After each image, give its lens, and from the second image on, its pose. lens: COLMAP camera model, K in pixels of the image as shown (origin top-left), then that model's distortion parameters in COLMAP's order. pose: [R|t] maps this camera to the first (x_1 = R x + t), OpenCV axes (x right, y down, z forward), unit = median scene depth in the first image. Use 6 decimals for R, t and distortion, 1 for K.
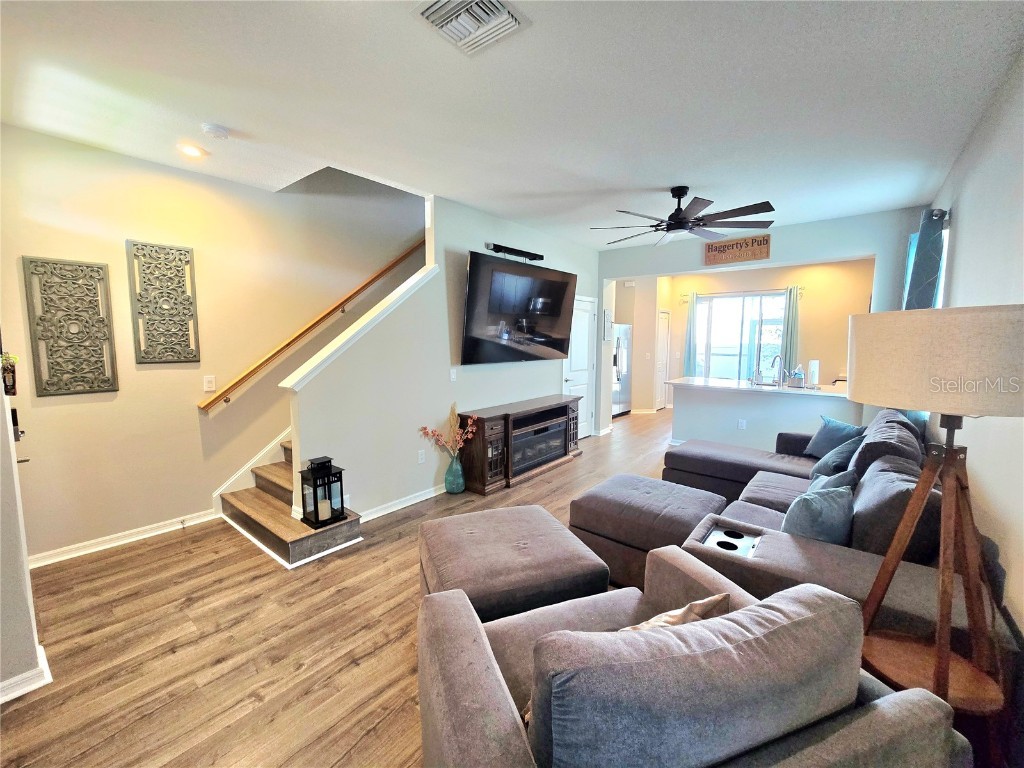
lens RADIAL K [[419.9, 0, 510.0], [0, 419.9, 382.7], [0, 0, 1]] dist [0.001916, -0.001882]
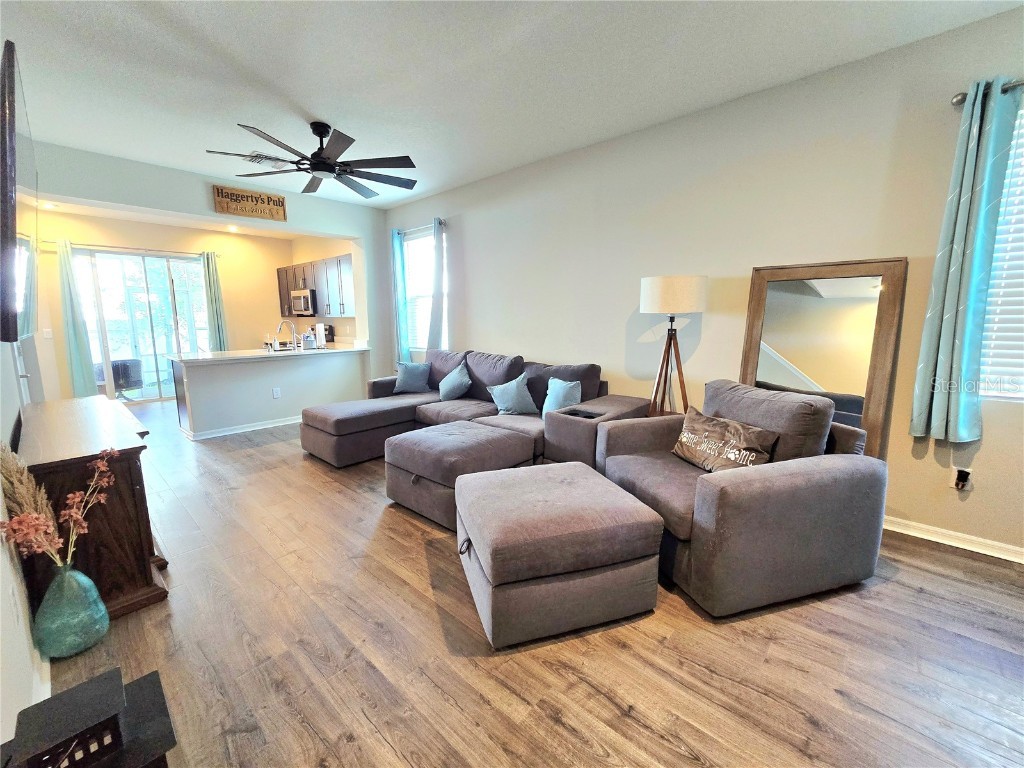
lens RADIAL K [[419.9, 0, 509.1], [0, 419.9, 379.6], [0, 0, 1]] dist [0.001916, -0.001882]
pose [[0.058309, -0.148754, 0.987154, -0.970358], [0.116362, 0.983109, 0.141271, -0.017883], [-0.991494, 0.106630, 0.074633, 1.049733]]
